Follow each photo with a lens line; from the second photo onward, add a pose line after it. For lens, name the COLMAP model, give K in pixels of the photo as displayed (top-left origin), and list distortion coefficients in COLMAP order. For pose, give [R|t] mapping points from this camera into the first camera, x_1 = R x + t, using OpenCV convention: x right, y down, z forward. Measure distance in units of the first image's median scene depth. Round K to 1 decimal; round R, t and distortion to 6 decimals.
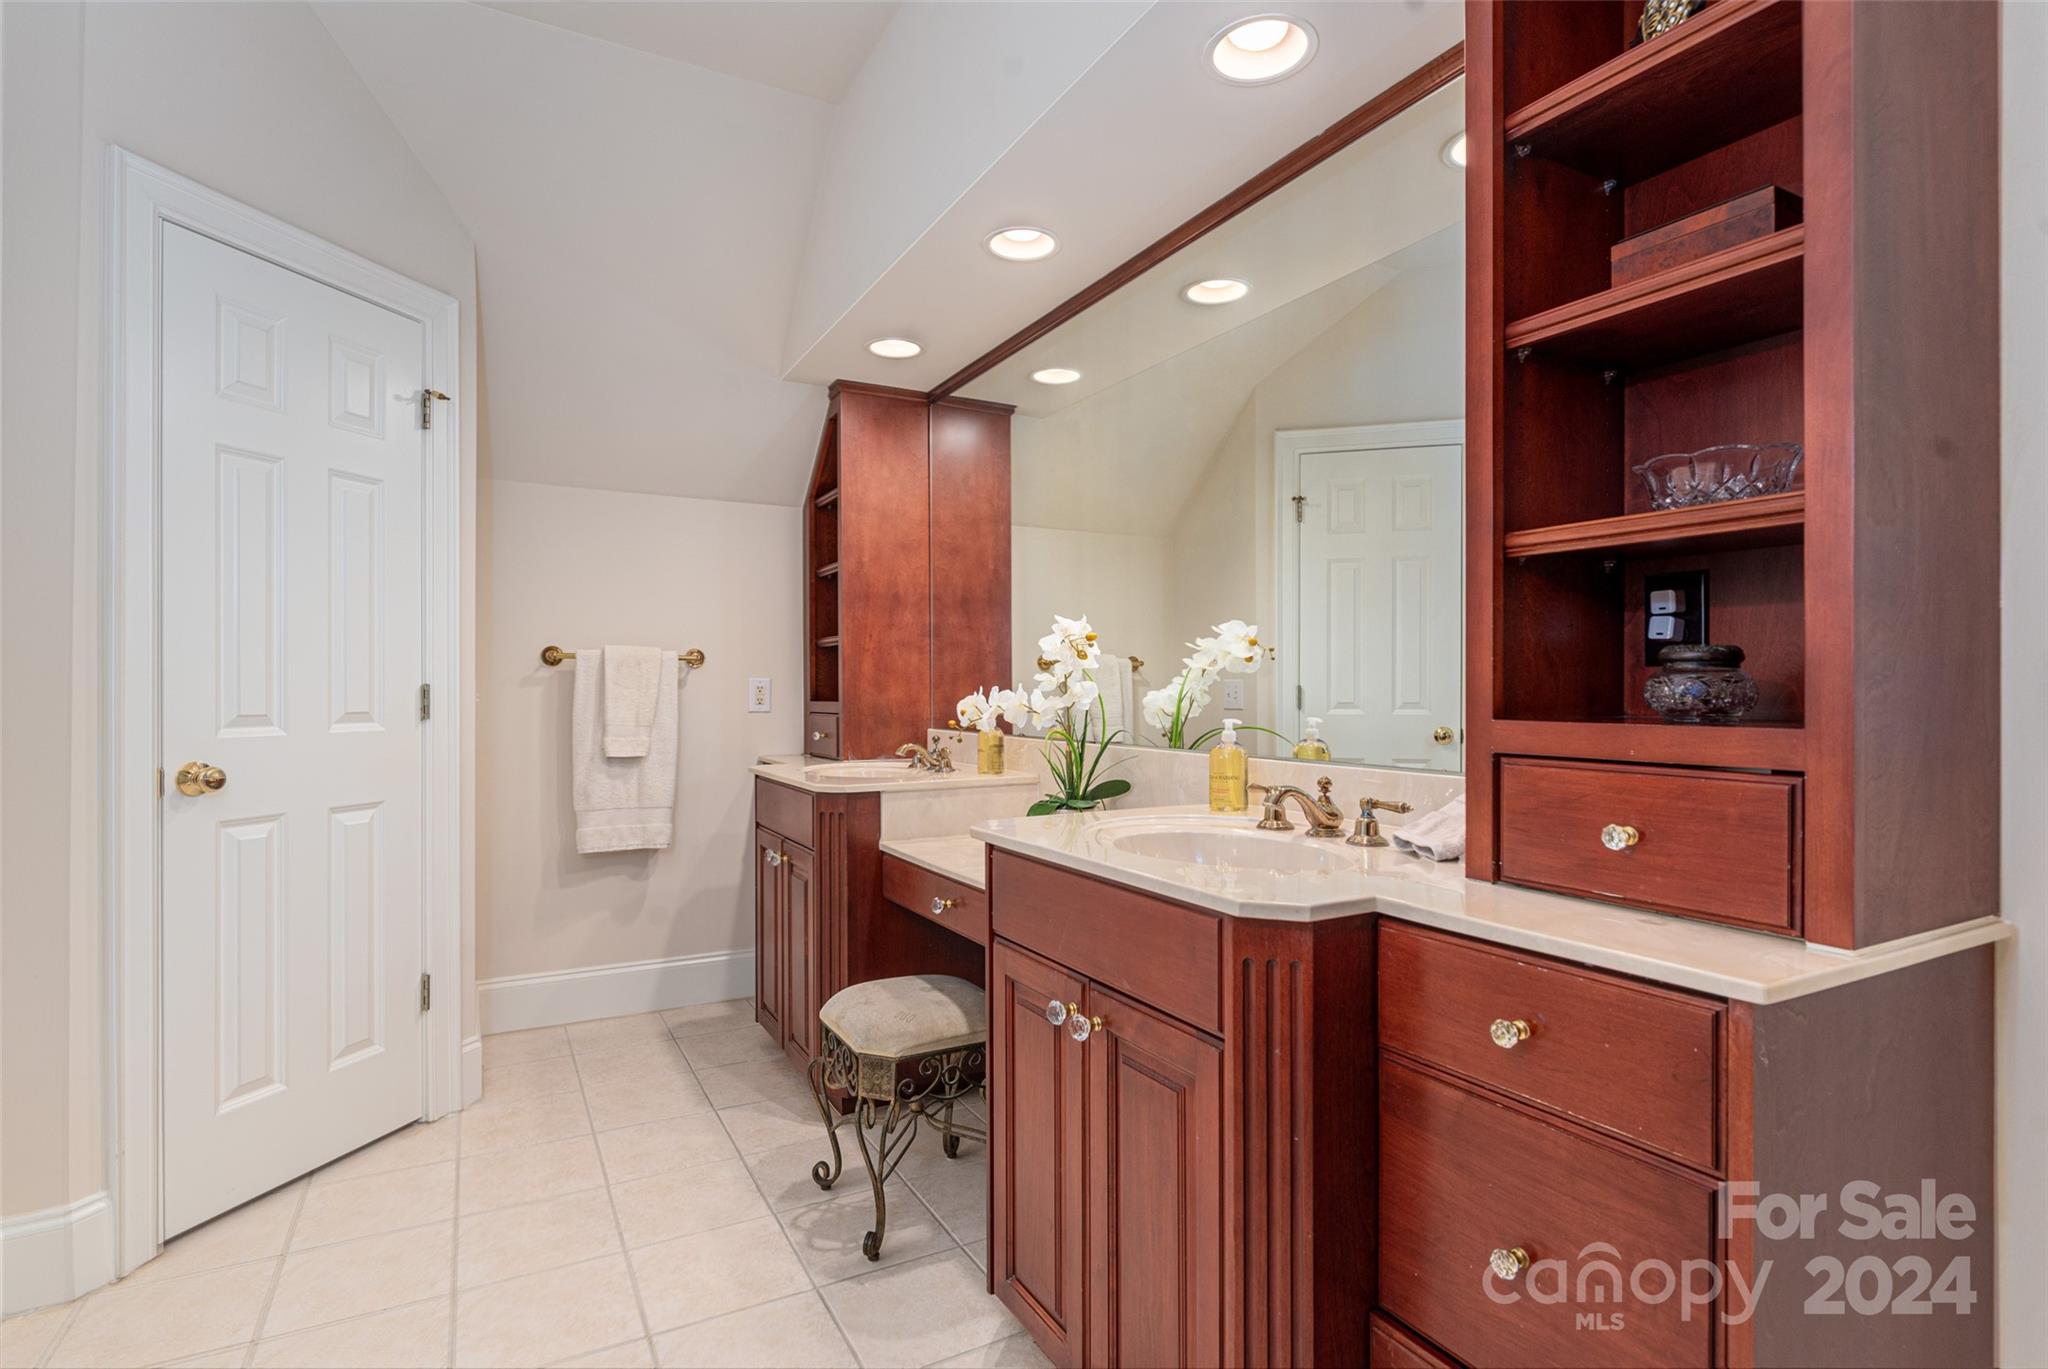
lens RADIAL K [[996.2, 0, 1019.3], [0, 996.2, 685.0], [0, 0, 1]] dist [-0.000665, 0.000017]
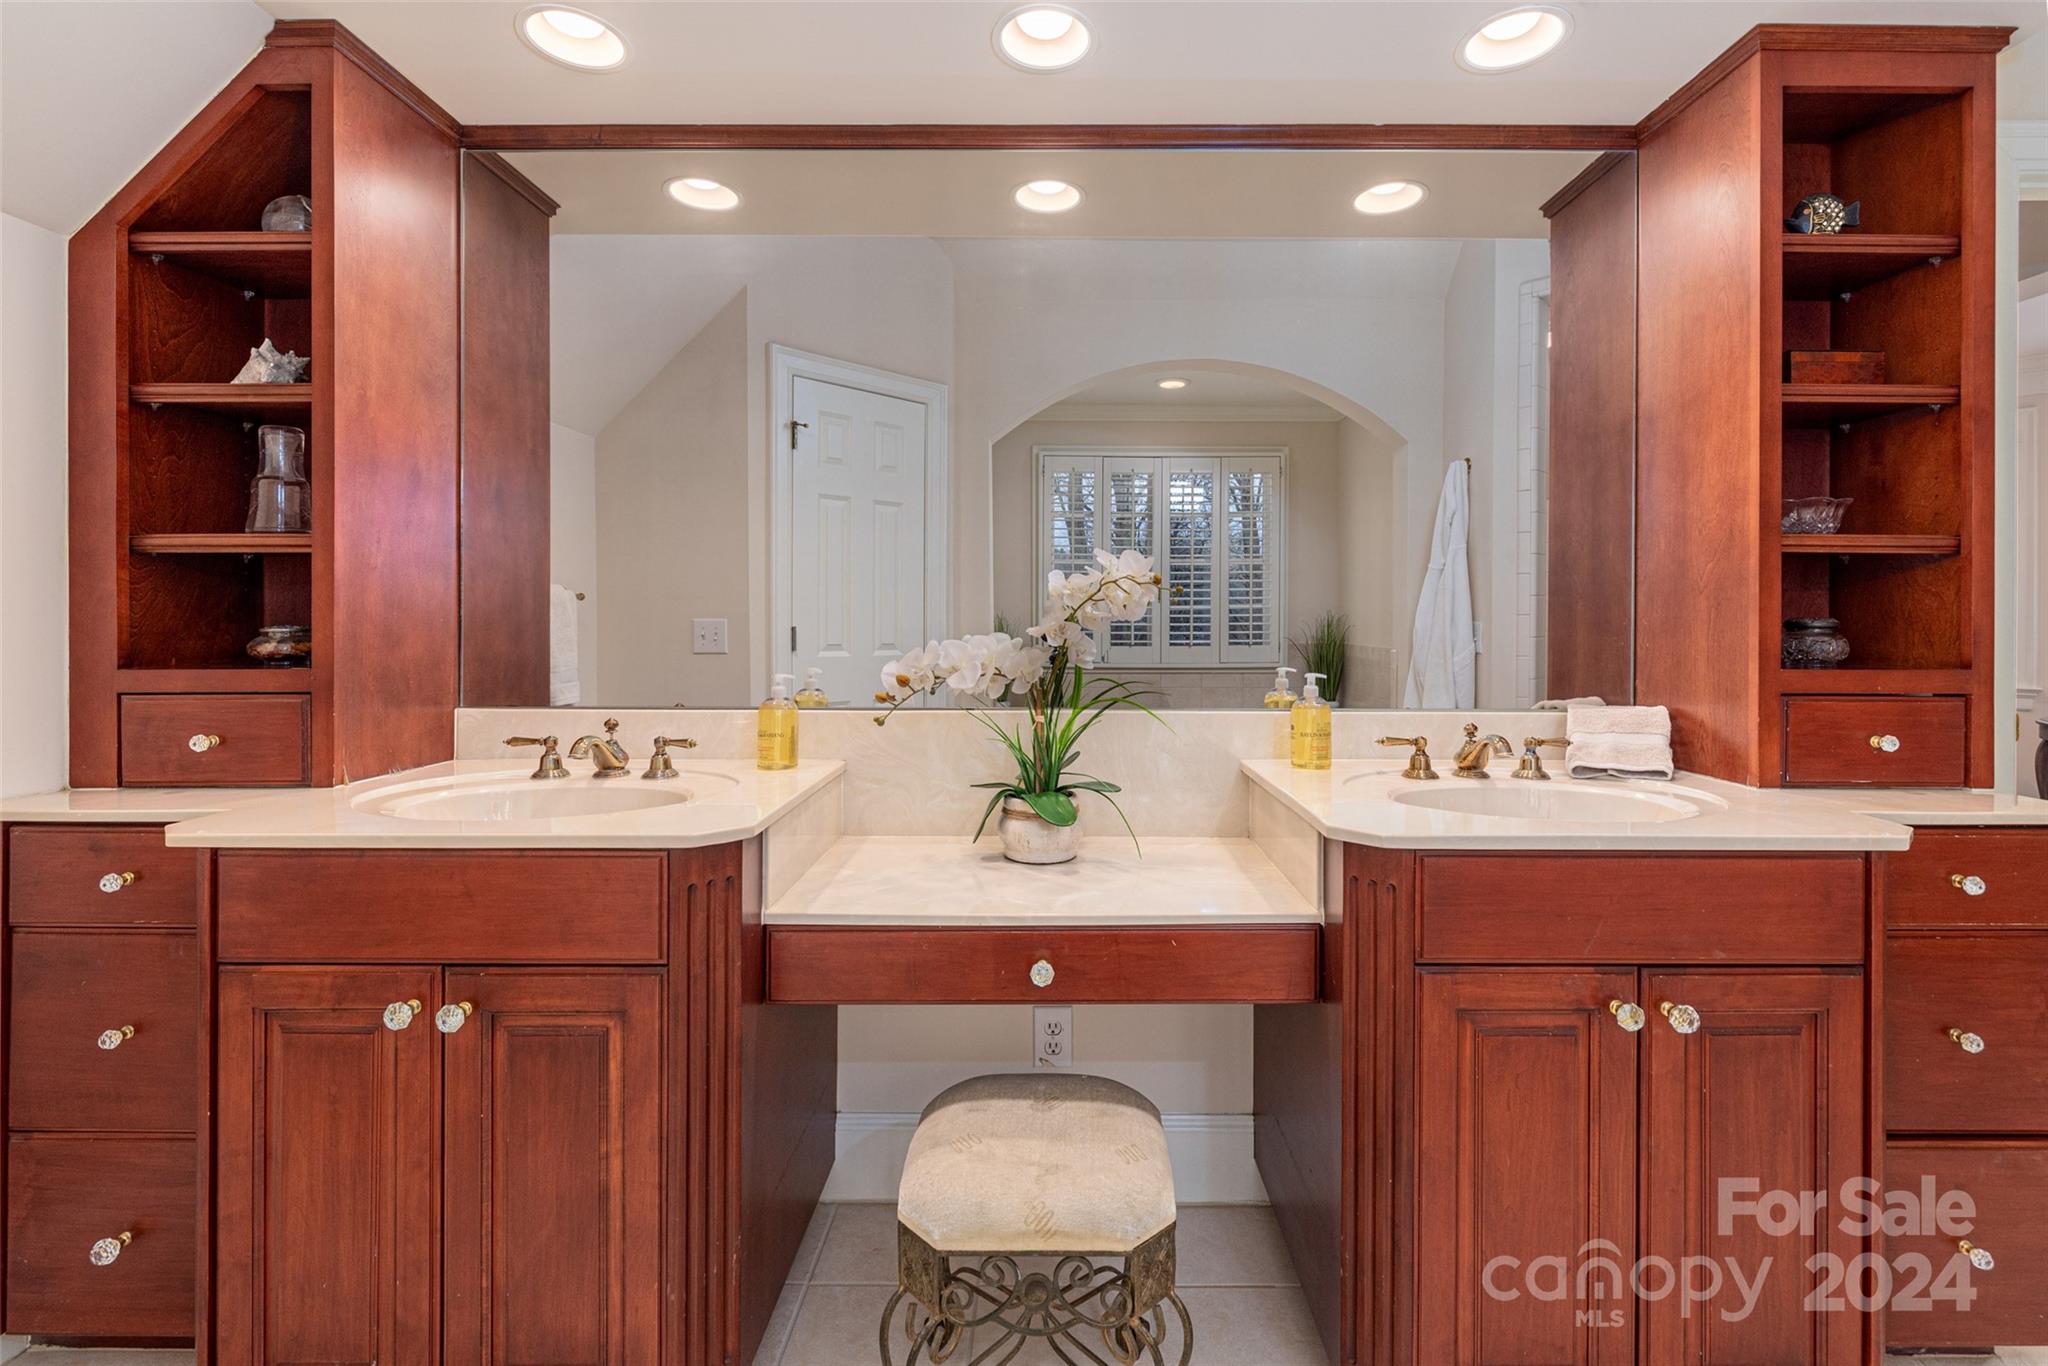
lens RADIAL K [[881.2, 0, 1022.6], [0, 881.2, 621.6], [0, 0, 1]] dist [-0.001033, 0.000110]
pose [[0.472702, -0.005384, 0.881206, -0.451440], [-0.007220, 0.999924, 0.009982, -0.015758], [-0.881193, -0.011081, 0.472627, 0.545401]]
